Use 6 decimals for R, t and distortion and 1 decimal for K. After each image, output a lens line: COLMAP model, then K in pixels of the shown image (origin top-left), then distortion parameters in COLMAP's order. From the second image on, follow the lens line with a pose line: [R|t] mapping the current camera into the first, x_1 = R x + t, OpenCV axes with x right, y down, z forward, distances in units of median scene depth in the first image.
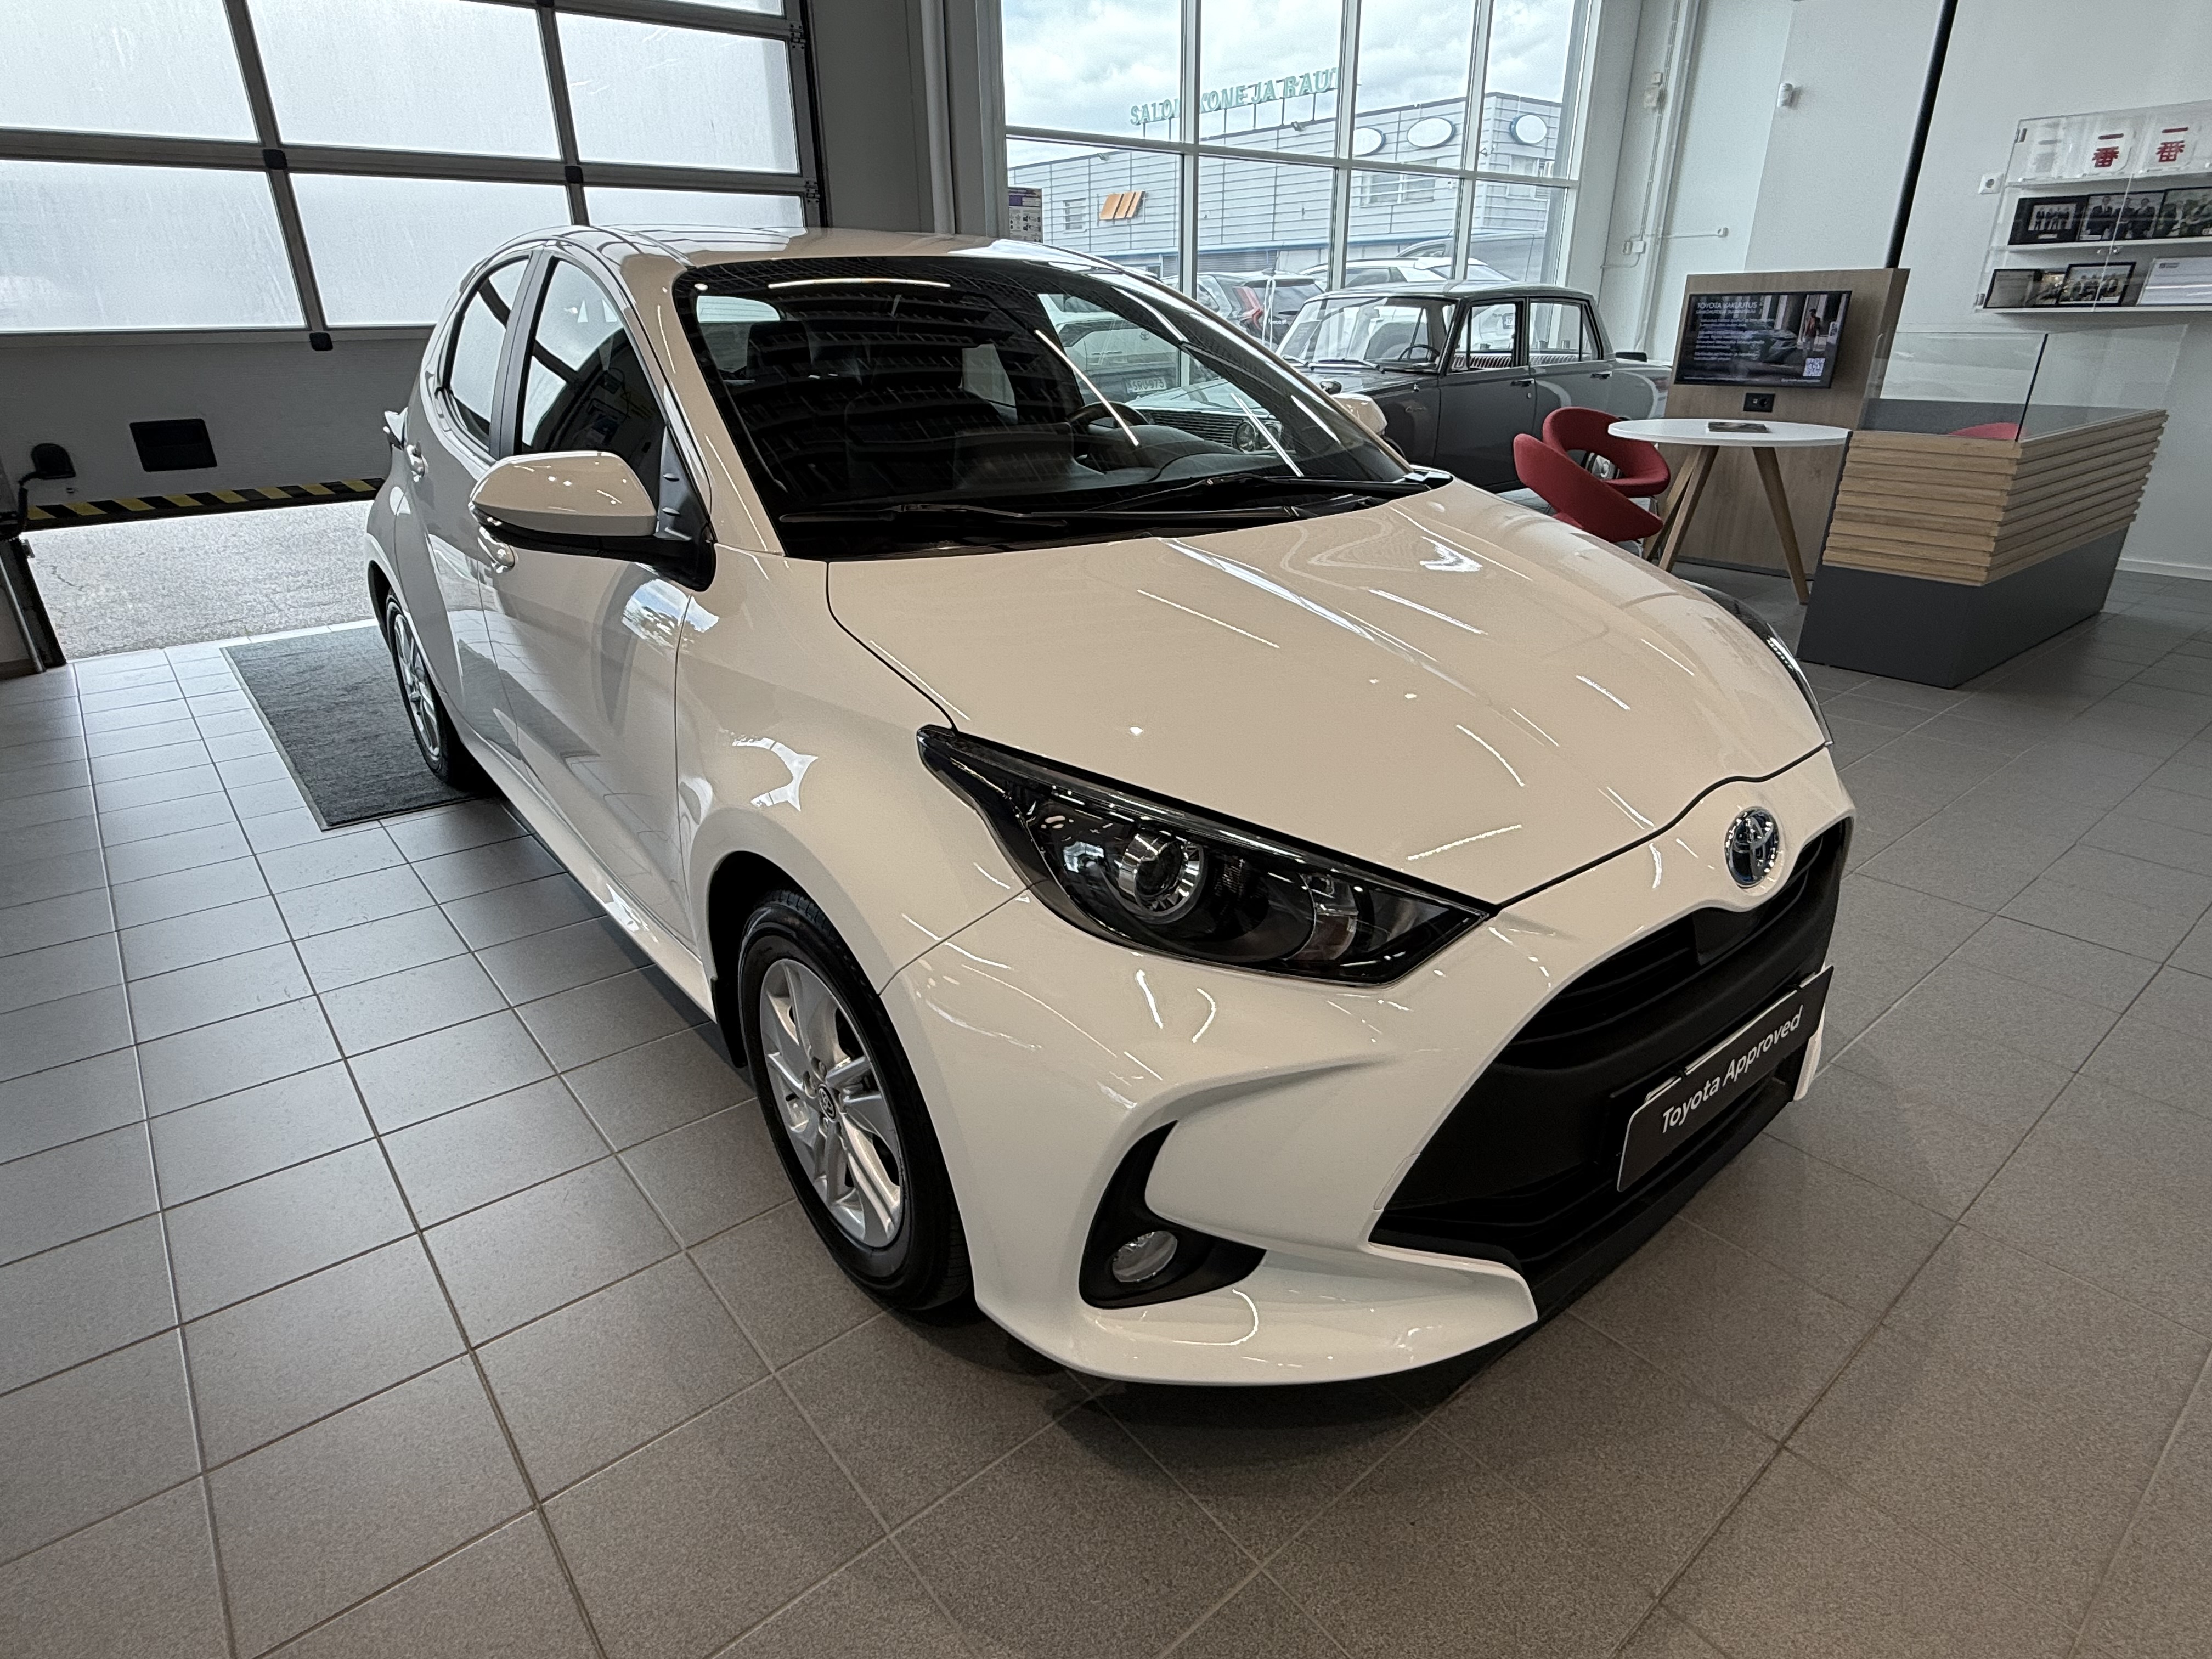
lens RADIAL K [[1187.7, 0, 1109.1], [0, 1187.7, 821.8], [0, 0, 1]] dist [-0.000642, -0.000684]
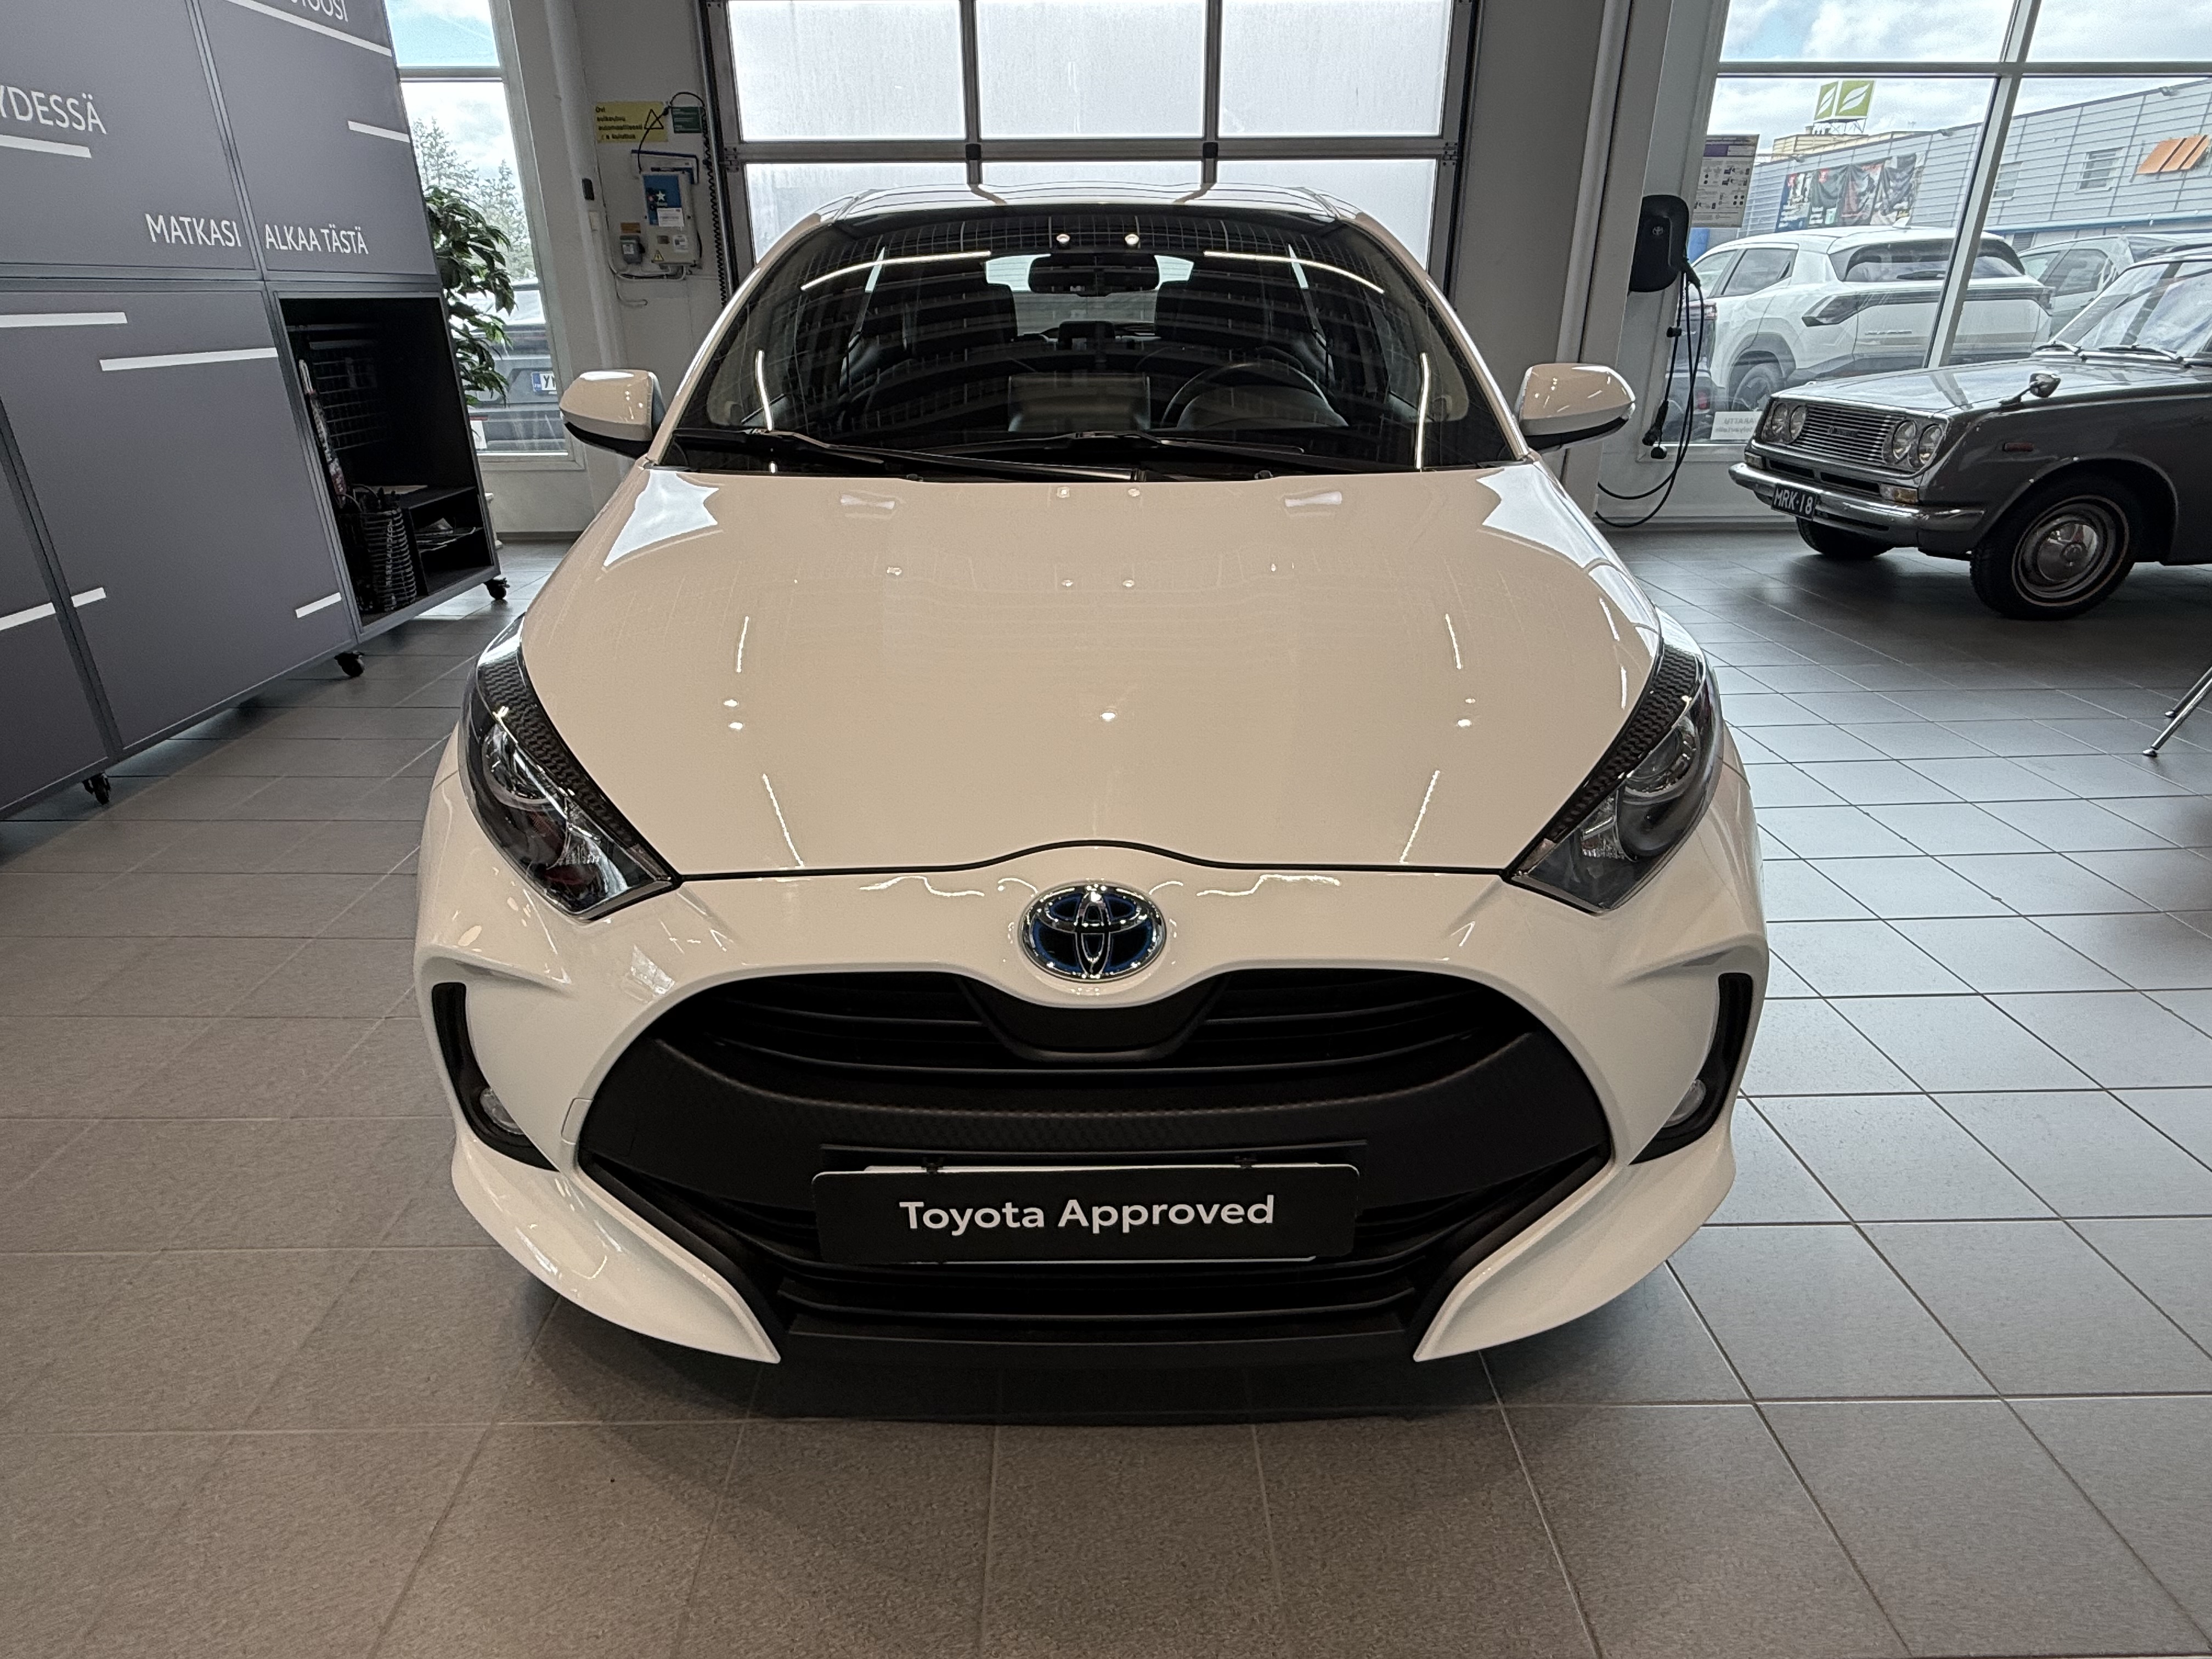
lens RADIAL K [[1187.7, 0, 1103.5], [0, 1187.7, 832.4], [0, 0, 1]] dist [-0.000642, -0.000684]
pose [[0.787224, 0.258893, -0.559690, 0.178689], [-0.246525, 0.964047, 0.099188, -0.022218], [0.565247, 0.059895, 0.822744, 0.068717]]
